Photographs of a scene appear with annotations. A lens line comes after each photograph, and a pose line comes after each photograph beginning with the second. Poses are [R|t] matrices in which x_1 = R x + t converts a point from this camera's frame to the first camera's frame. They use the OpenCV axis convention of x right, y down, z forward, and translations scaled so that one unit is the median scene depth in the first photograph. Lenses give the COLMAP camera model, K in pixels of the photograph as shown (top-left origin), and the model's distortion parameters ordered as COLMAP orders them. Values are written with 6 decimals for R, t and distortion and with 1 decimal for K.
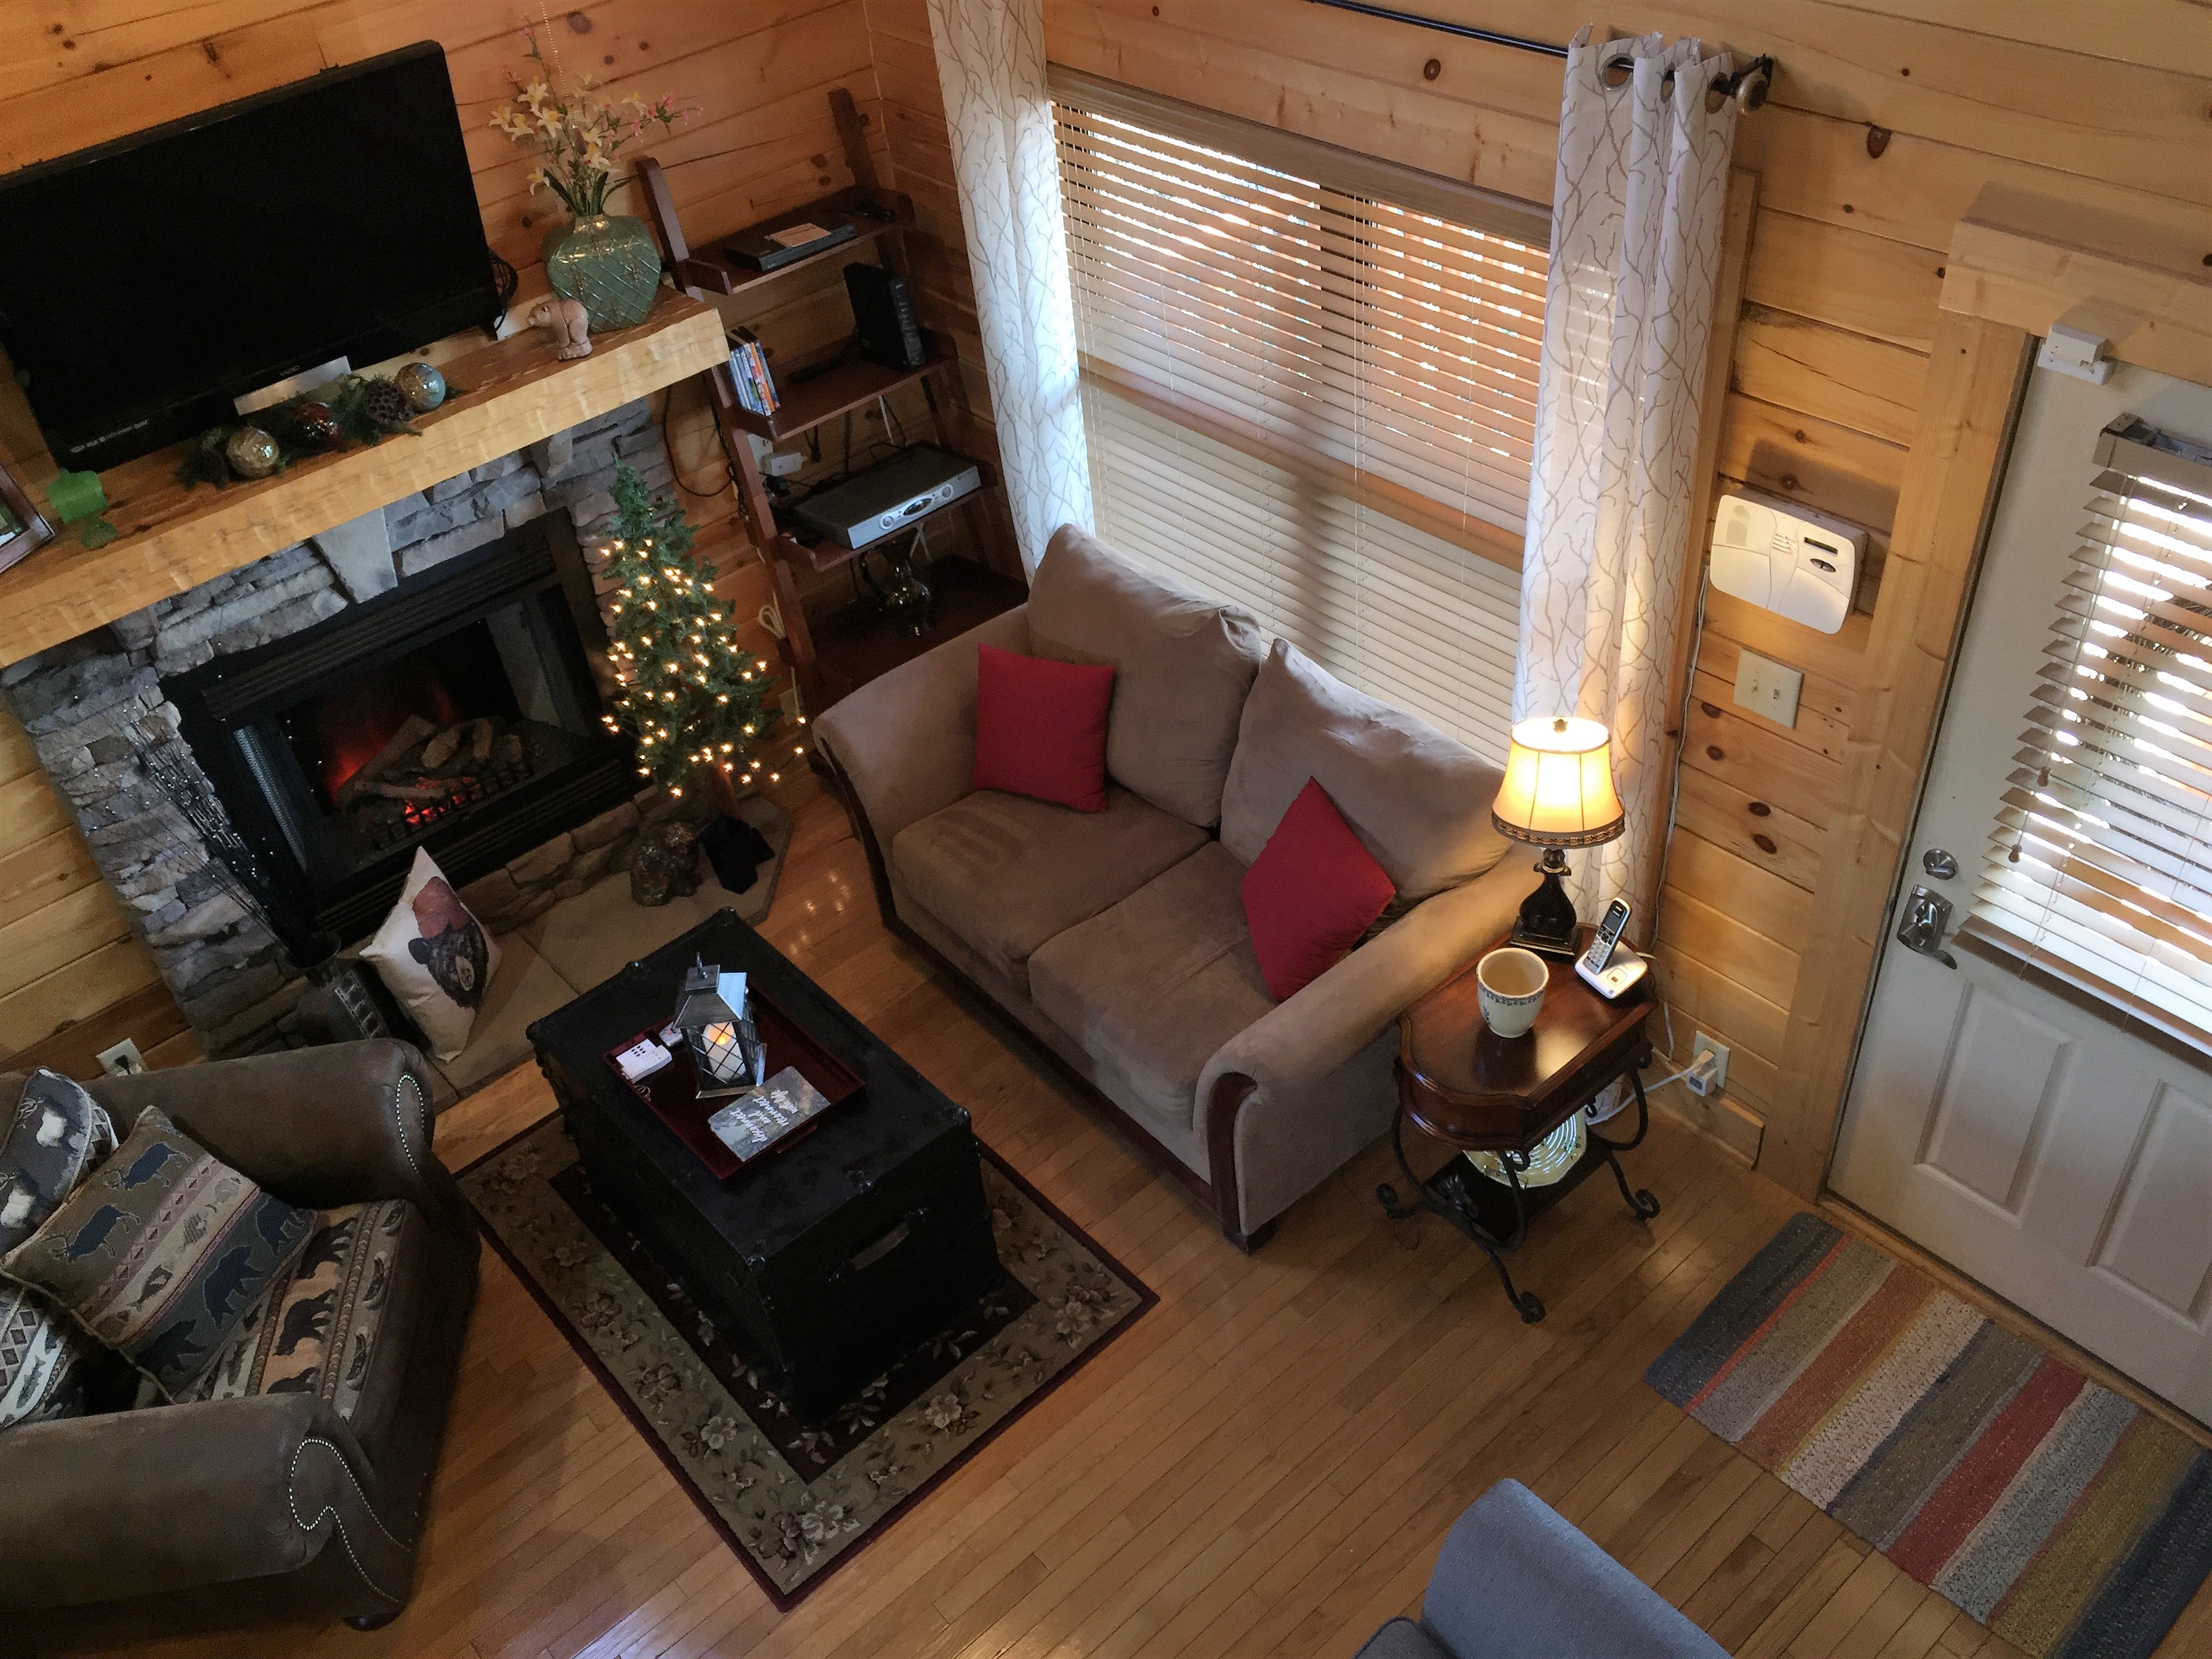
lens RADIAL K [[1881.3, 0, 1096.5], [0, 1881.3, 825.5], [0, 0, 1]] dist [0.085521, -0.107803]
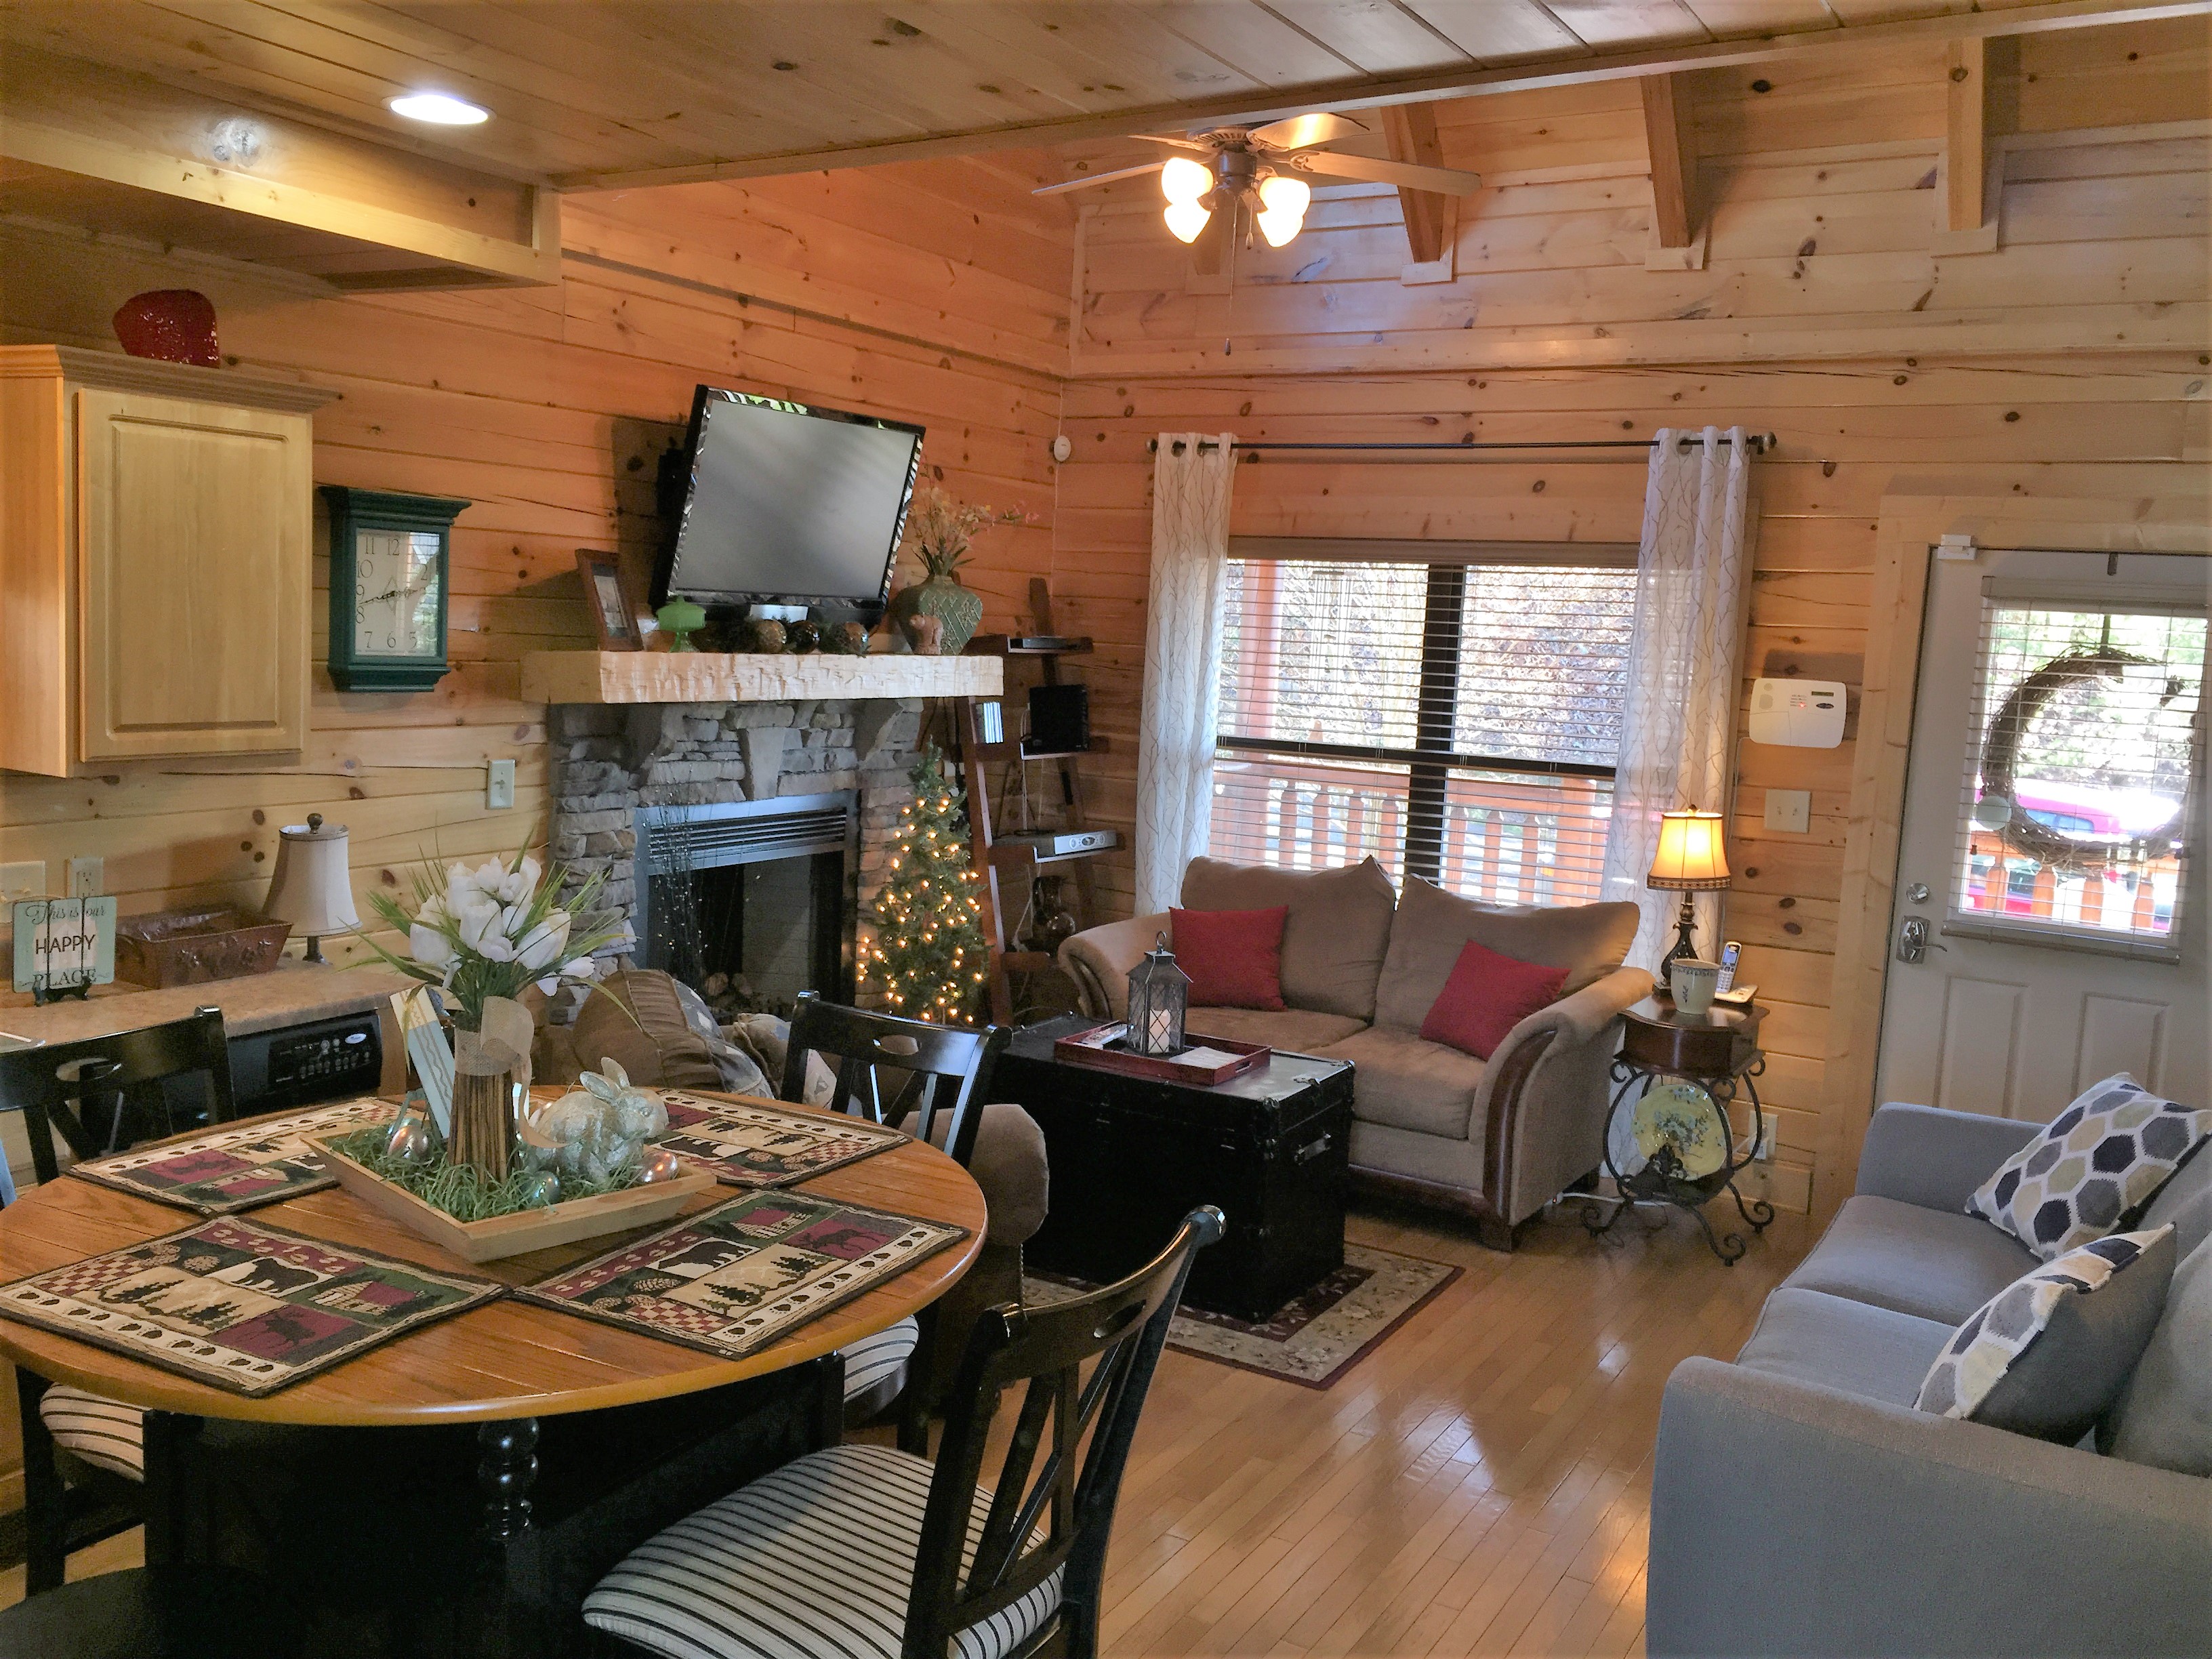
lens RADIAL K [[1881.3, 0, 1102.9], [0, 1881.3, 824.8], [0, 0, 1]] dist [0.085521, -0.107803]
pose [[0.936888, 0.105573, 0.333308, -0.633502], [0.099737, 0.833007, -0.544198, 0.655965], [-0.335101, 0.543096, 0.769906, -0.047289]]
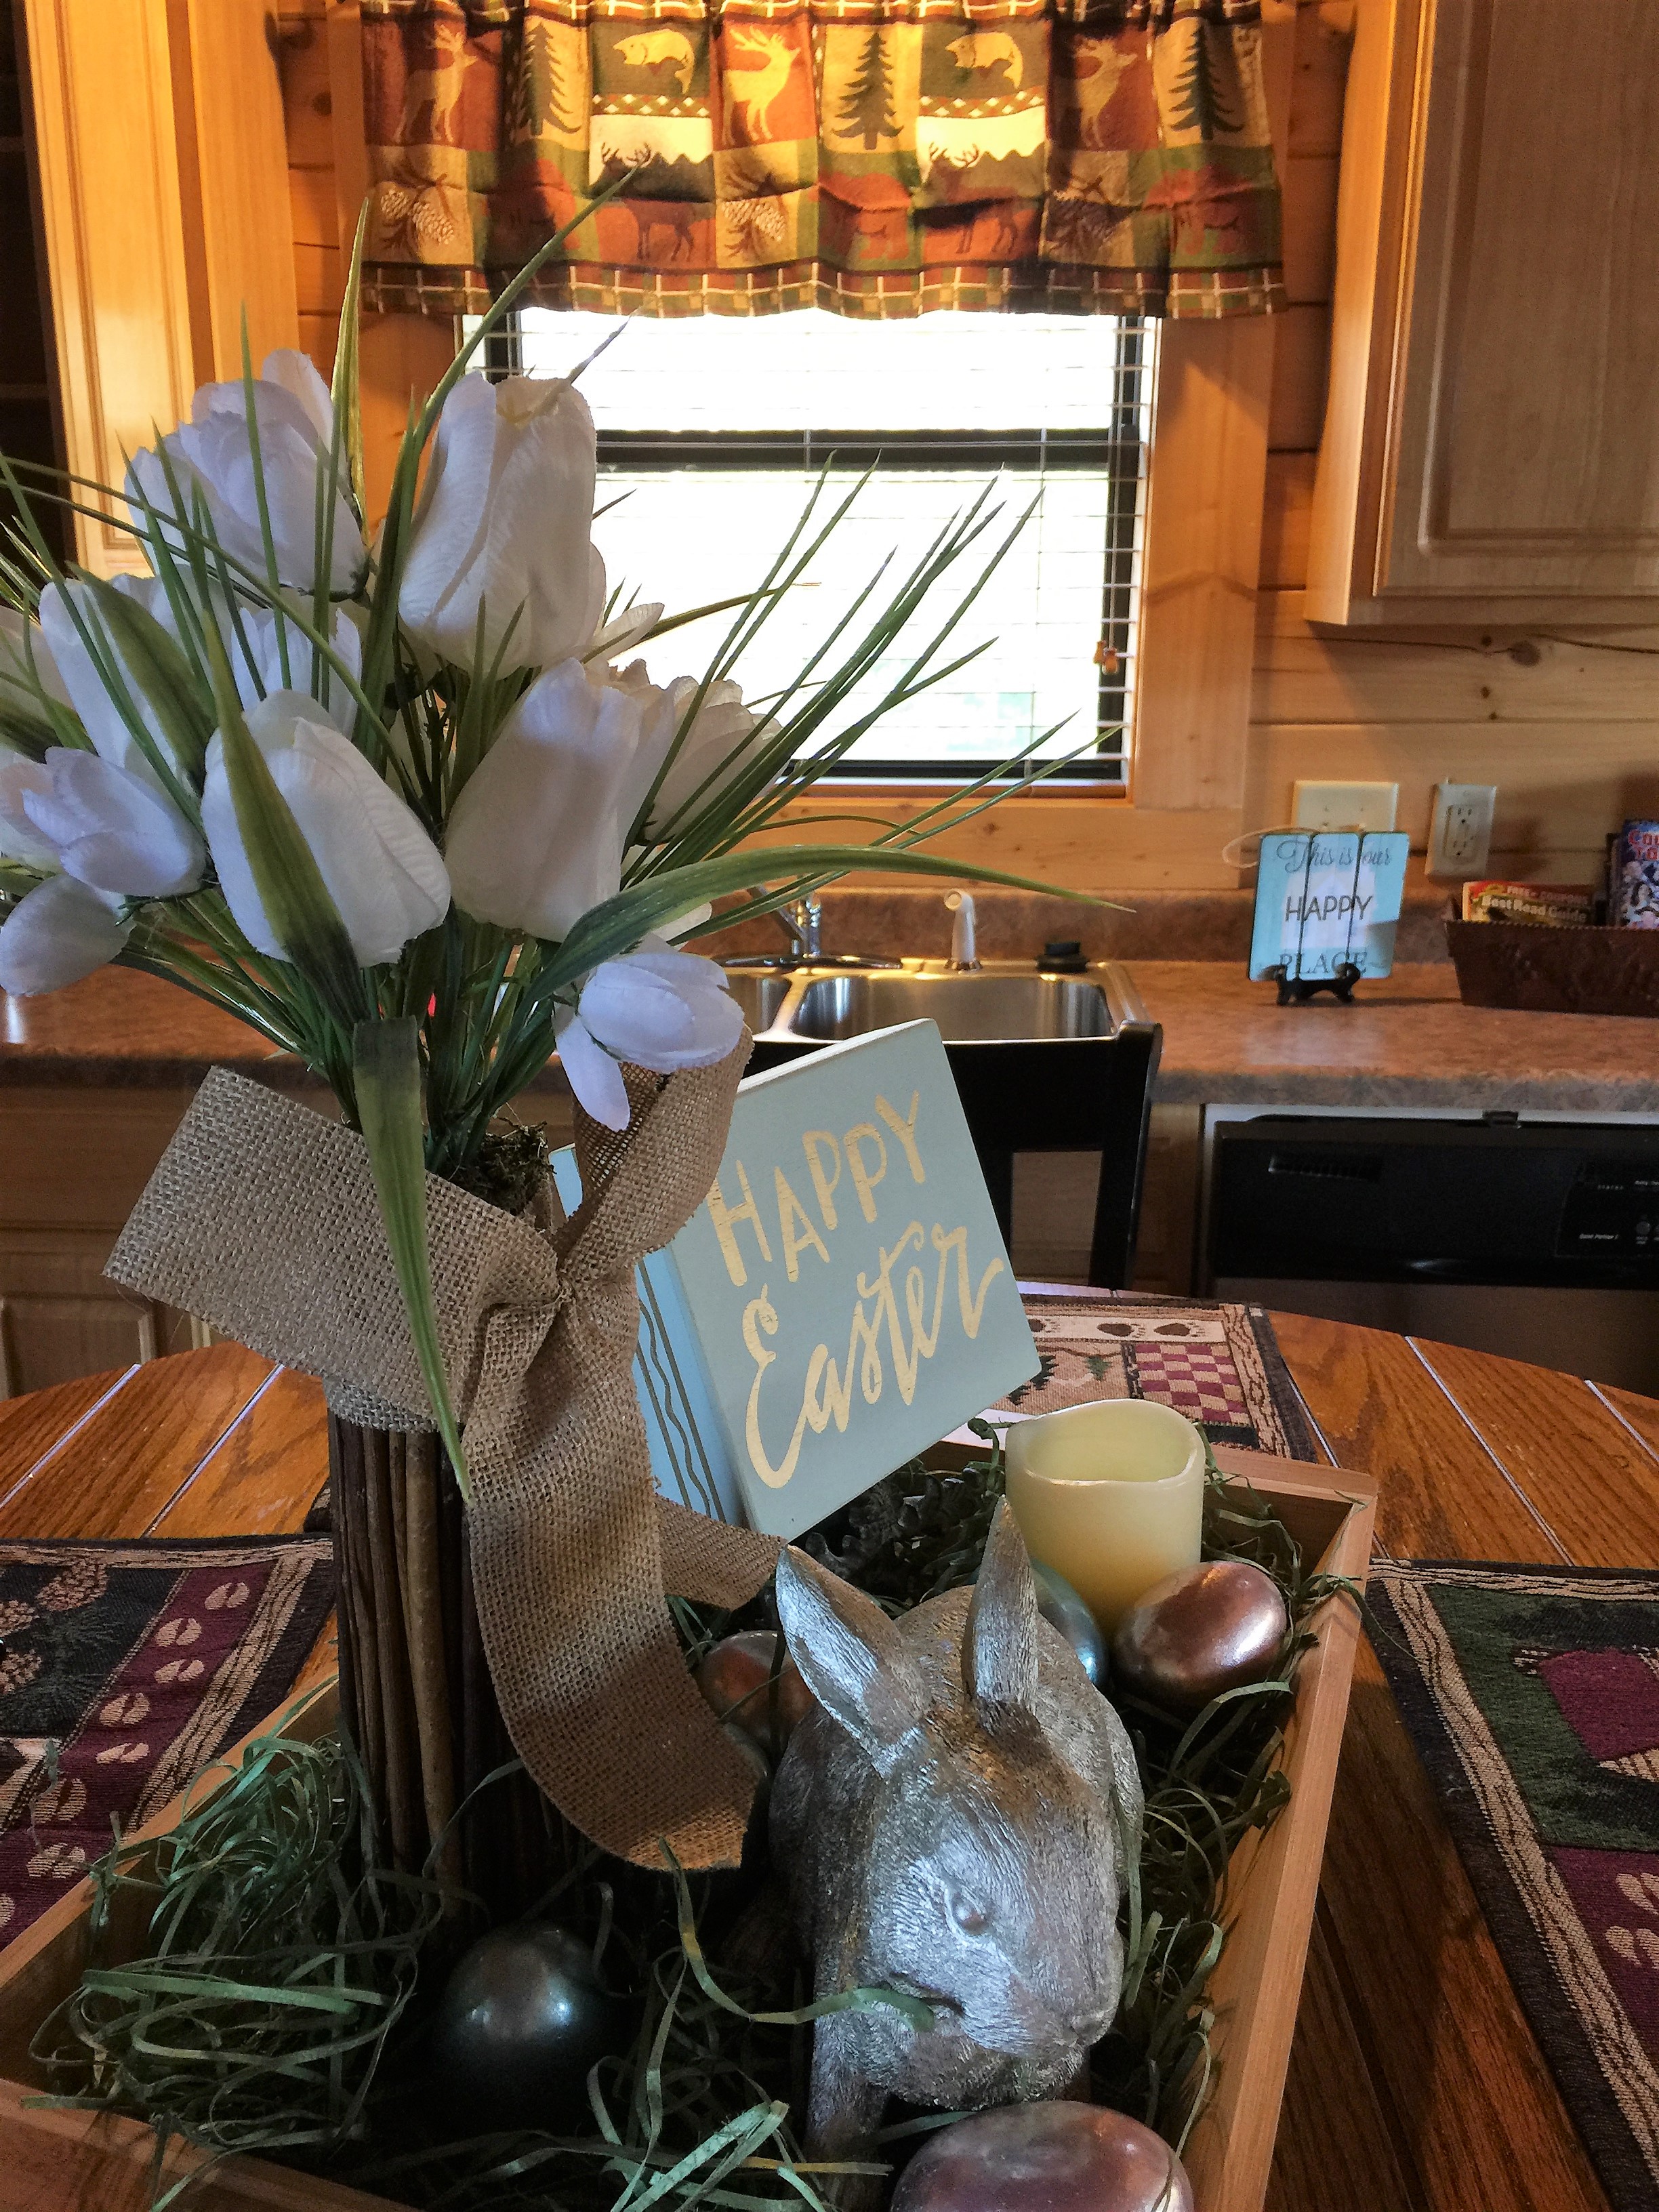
lens RADIAL K [[1881.3, 0, 819.9], [0, 1881.3, 1088.0], [0, 0, 1]] dist [0.085521, -0.107803]
pose [[0.705811, 0.270676, -0.654649, -0.522083], [-0.508099, 0.837378, -0.201579, 0.397141], [0.493626, 0.474903, 0.728560, 0.385889]]
